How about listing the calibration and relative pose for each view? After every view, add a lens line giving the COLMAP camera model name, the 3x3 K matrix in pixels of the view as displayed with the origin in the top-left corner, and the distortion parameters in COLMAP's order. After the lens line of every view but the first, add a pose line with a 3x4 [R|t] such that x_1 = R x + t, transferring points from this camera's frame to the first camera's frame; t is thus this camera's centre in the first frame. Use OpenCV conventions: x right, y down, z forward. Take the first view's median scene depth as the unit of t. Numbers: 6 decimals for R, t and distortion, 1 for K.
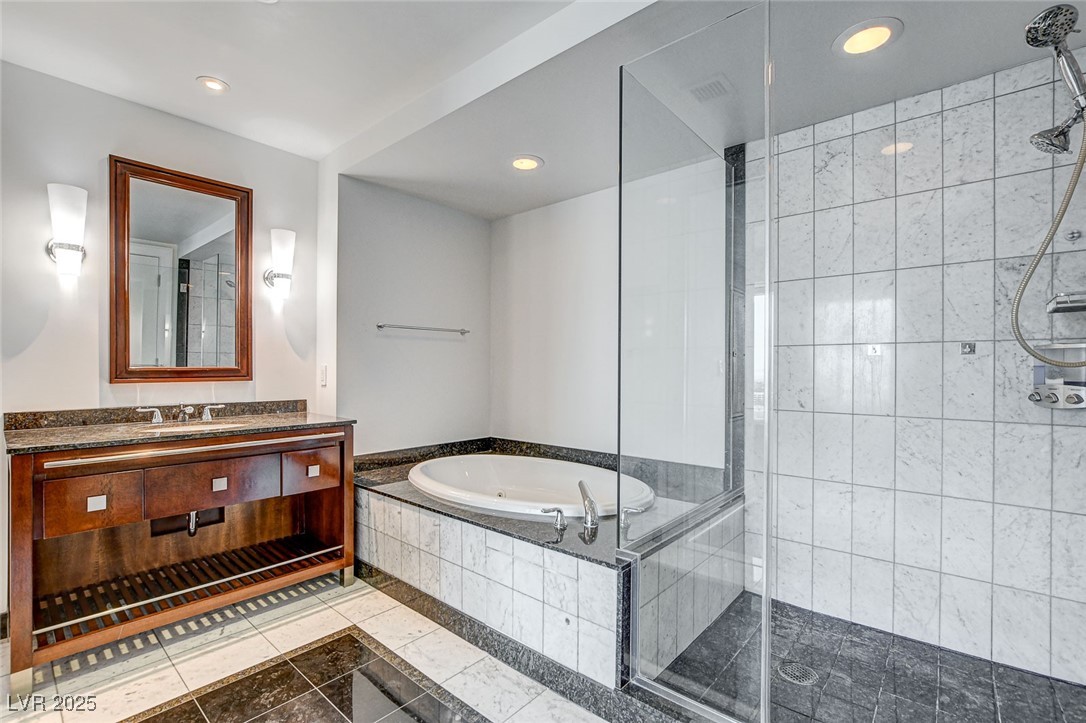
lens RADIAL K [[497.7, 0, 539.4], [0, 497.7, 365.7], [0, 0, 1]] dist [-0.025469, 0.003803]
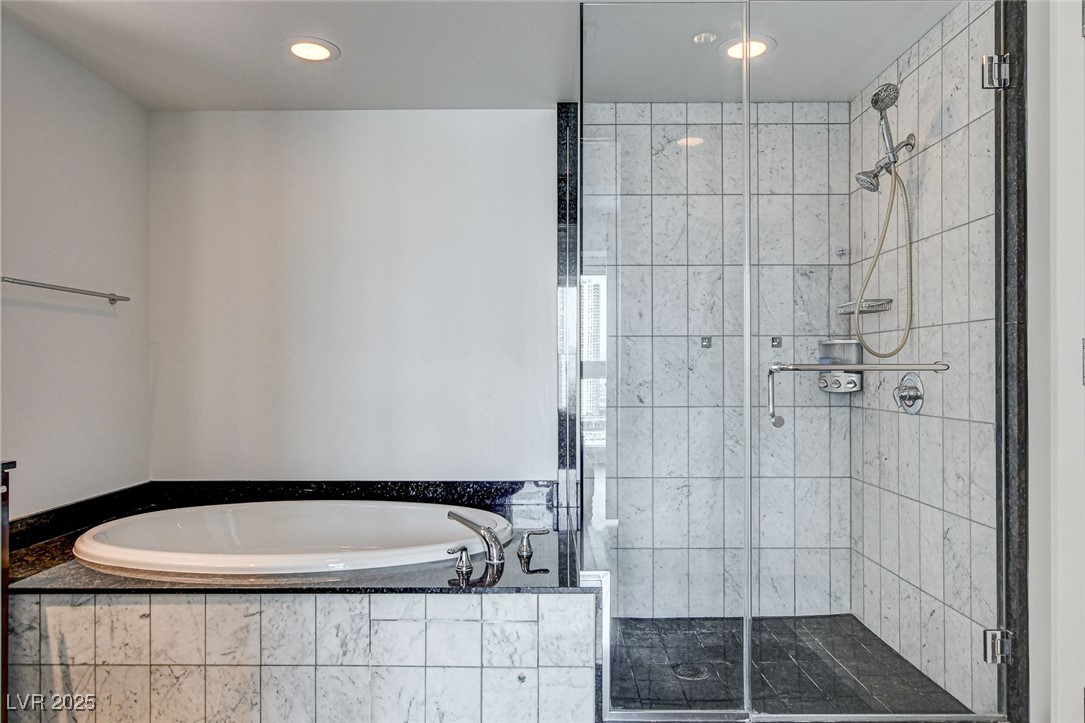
lens RADIAL K [[758.6, 0, 545.8], [0, 758.6, 360.4], [0, 0, 1]] dist [-0.017006, 0.004492]
pose [[0.740547, 0.002295, 0.672001, -0.613030], [0.001967, 0.999982, -0.005582, 0.013583], [-0.672002, 0.005456, 0.740530, 0.065432]]
